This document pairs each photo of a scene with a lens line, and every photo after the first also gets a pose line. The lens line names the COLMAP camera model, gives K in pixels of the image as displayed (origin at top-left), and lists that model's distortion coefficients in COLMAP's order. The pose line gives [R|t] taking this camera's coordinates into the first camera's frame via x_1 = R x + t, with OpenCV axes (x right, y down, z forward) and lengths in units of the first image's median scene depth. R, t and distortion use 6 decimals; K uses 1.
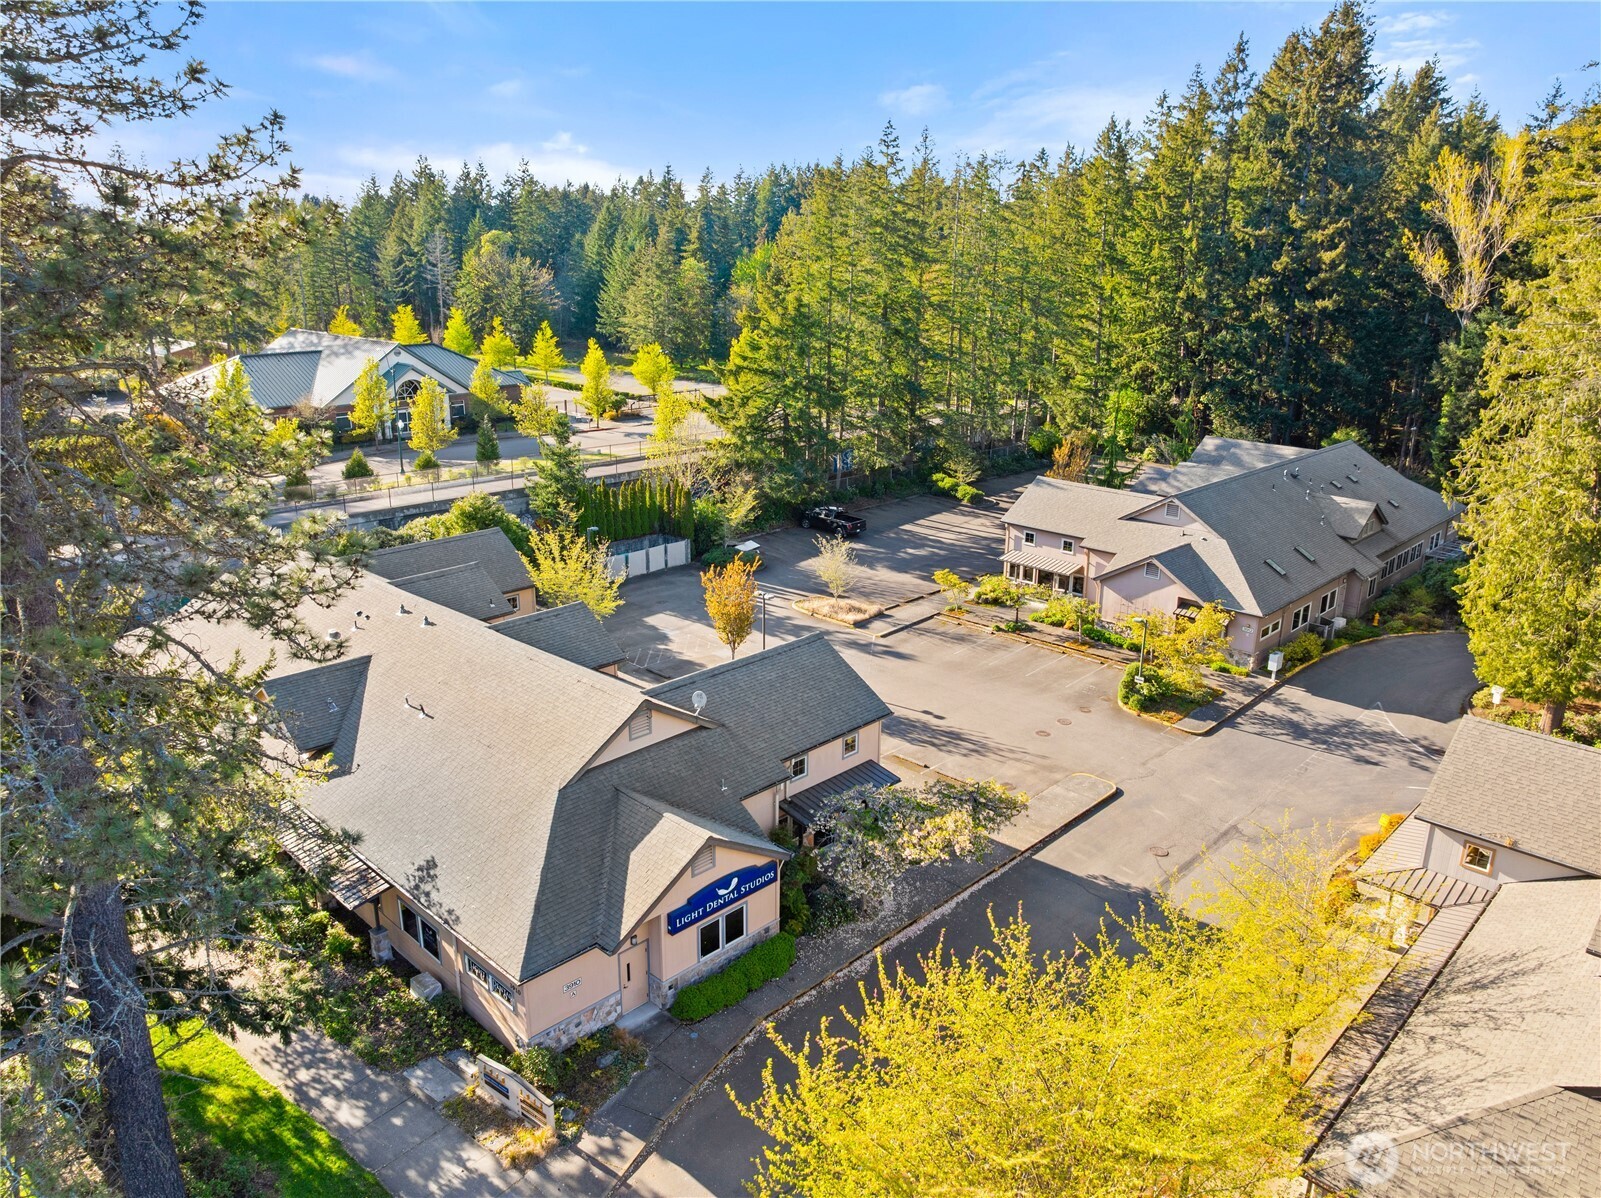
lens RADIAL K [[1129.2, 0, 779.8], [0, 1129.2, 550.9], [0, 0, 1]] dist [-0.040658, 0.002562]
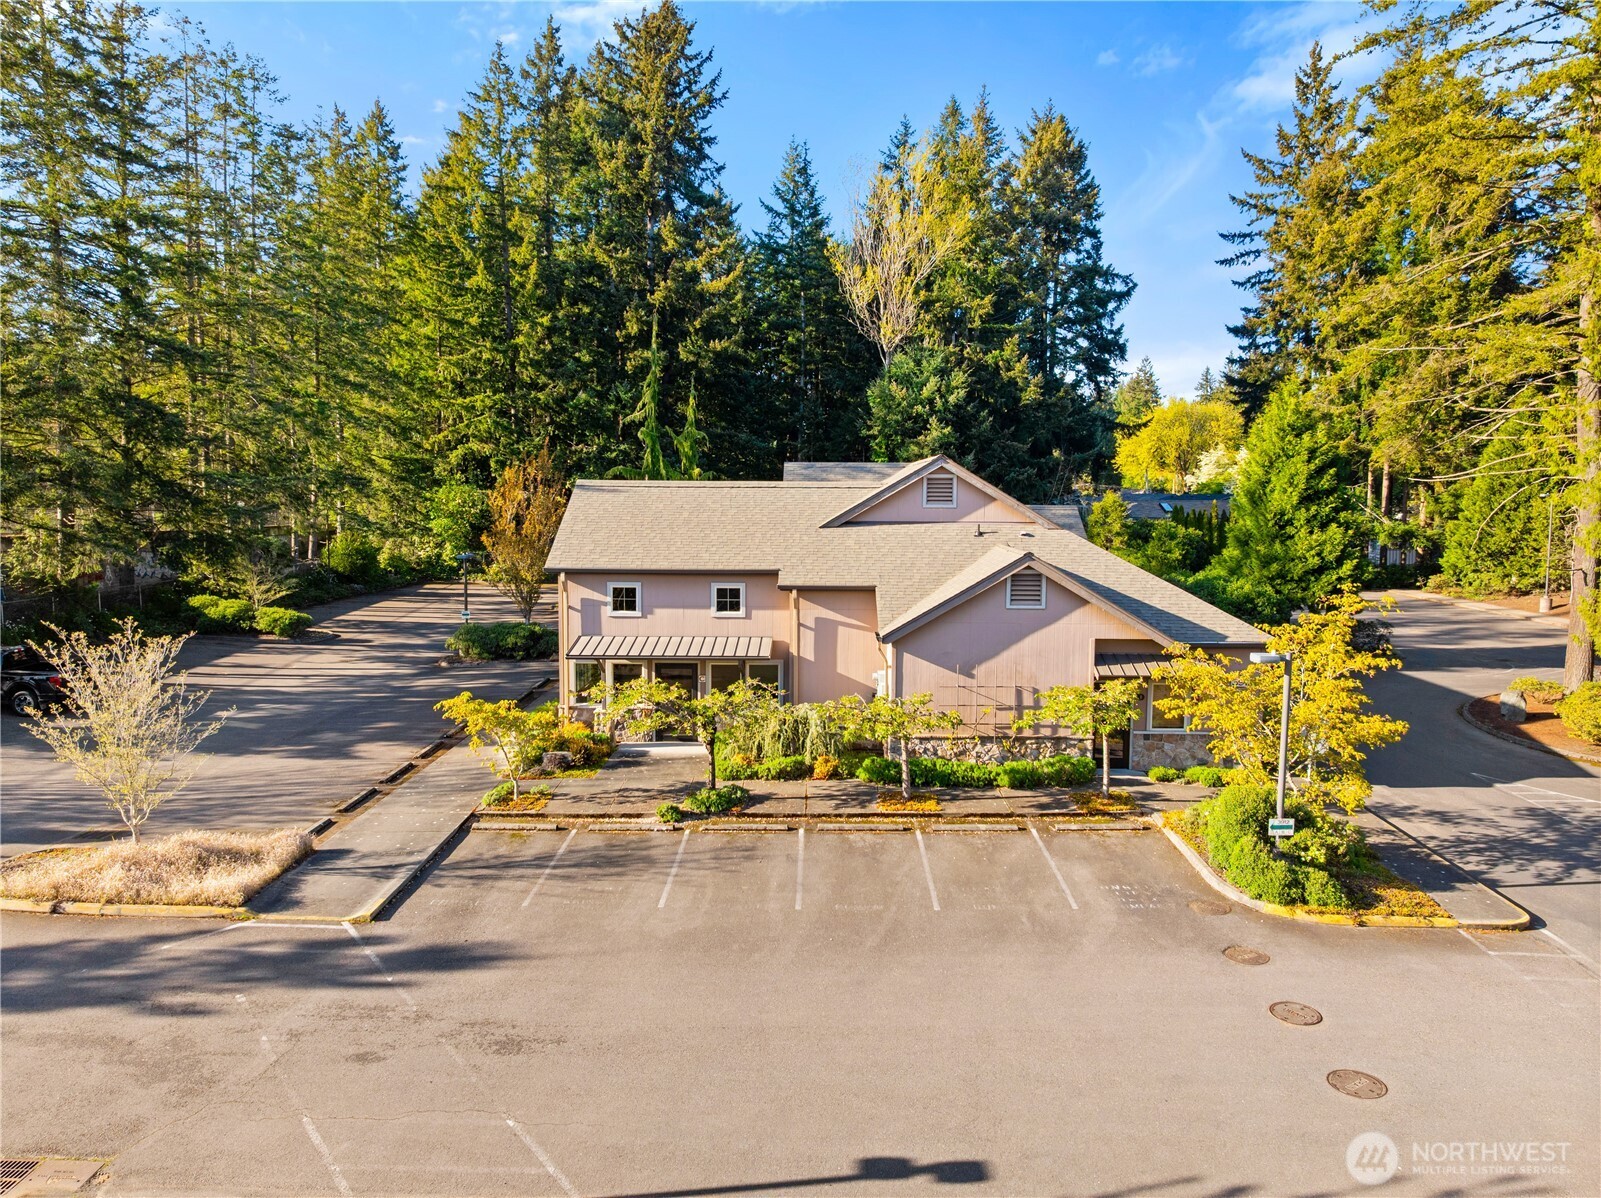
lens RADIAL K [[1129.2, 0, 779.8], [0, 1129.2, 550.9], [0, 0, 1]] dist [-0.040658, 0.002562]
pose [[0.713696, -0.032036, 0.699723, -0.031641], [0.182219, 0.973051, -0.141308, 0.041581], [-0.676339, 0.228354, 0.700300, 0.670360]]
